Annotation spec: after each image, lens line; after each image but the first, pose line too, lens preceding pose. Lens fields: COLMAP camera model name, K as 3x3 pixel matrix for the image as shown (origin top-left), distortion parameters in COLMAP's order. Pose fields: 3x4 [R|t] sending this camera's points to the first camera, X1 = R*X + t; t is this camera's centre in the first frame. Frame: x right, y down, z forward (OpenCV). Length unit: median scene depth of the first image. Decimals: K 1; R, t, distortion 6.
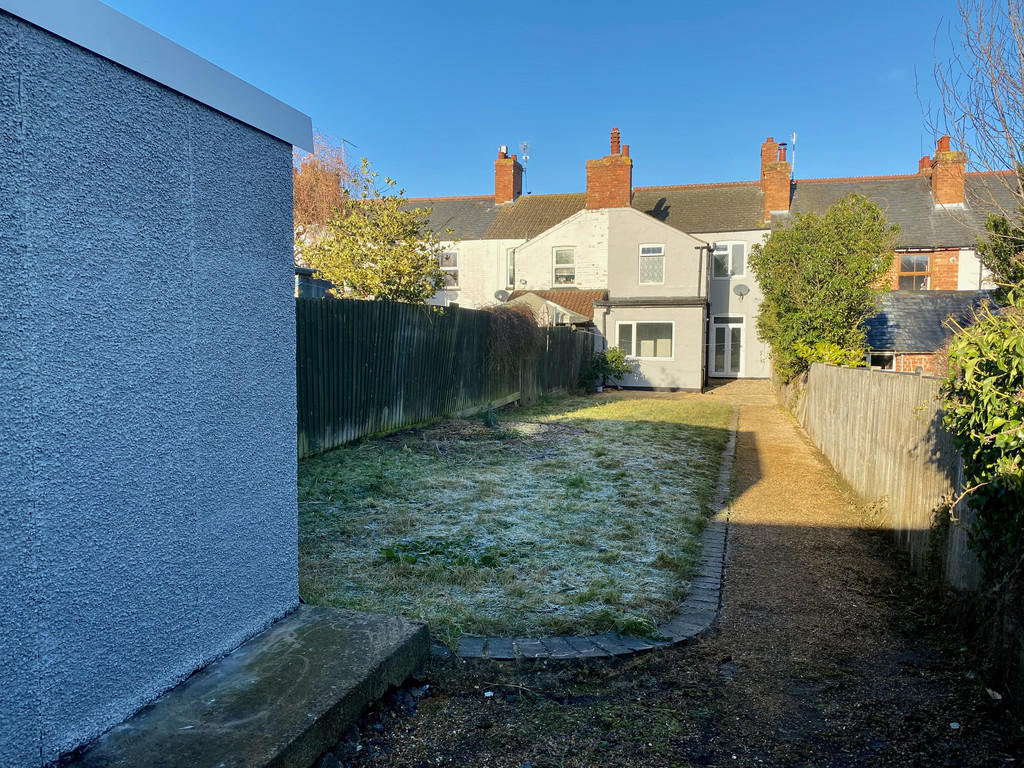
lens RADIAL K [[768.6, 0, 503.0], [0, 768.6, 388.4], [0, 0, 1]] dist [0.040824, -0.017795]
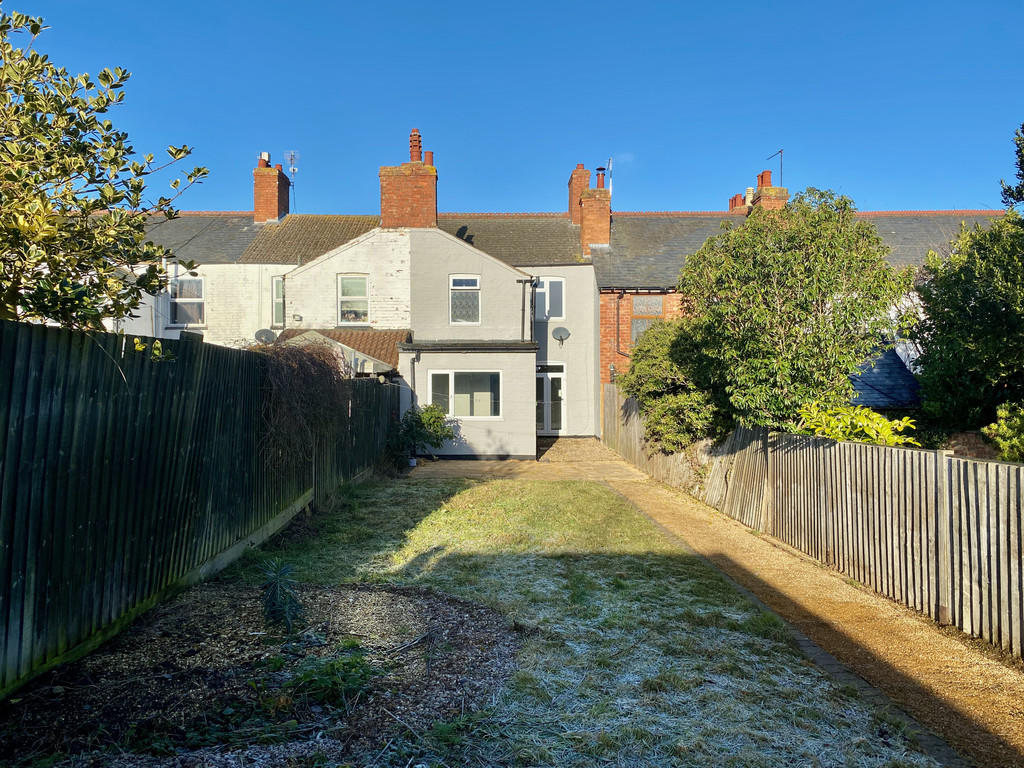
lens RADIAL K [[768.6, 0, 510.9], [0, 768.6, 382.2], [0, 0, 1]] dist [0.040824, -0.017795]
pose [[0.949777, -0.007036, 0.312850, -0.012462], [0.028833, 0.997462, -0.065102, -0.021448], [-0.311598, 0.070853, 0.947569, 0.231692]]
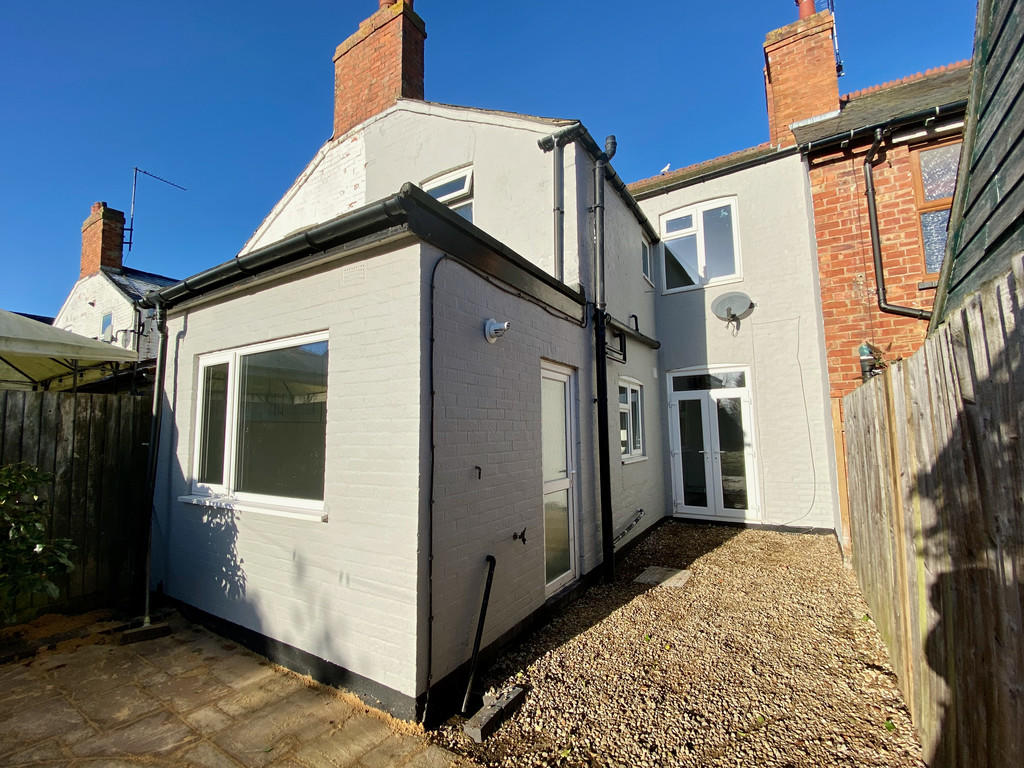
lens RADIAL K [[451.5, 0, 515.9], [0, 451.5, 384.7], [0, 0, 1]] dist [0.002976, -0.001486]
pose [[0.968775, -0.042198, -0.244325, 0.274003], [-0.003536, 0.982959, -0.183789, -0.044859], [0.247917, 0.178914, 0.952117, 0.809668]]
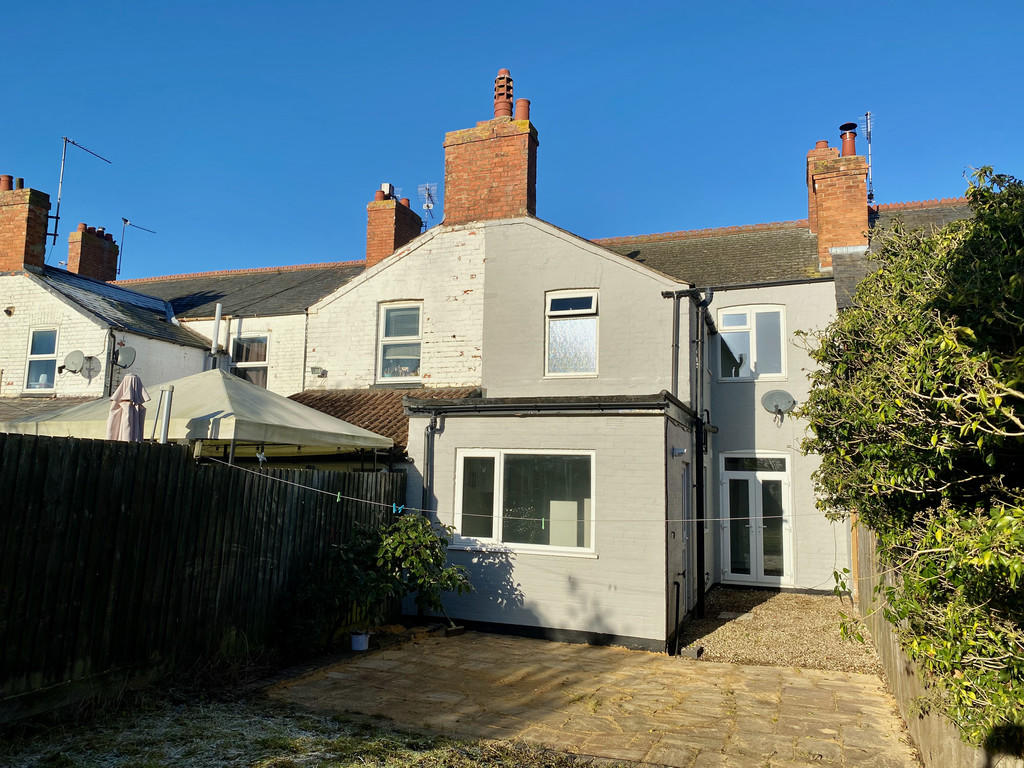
lens RADIAL K [[768.6, 0, 510.9], [0, 768.6, 376.7], [0, 0, 1]] dist [0.040824, -0.017795]
pose [[0.998038, 0.015143, -0.060749, 0.183962], [-0.027998, 0.975830, -0.216731, -0.035758], [0.055999, 0.218006, 0.974339, 0.556750]]
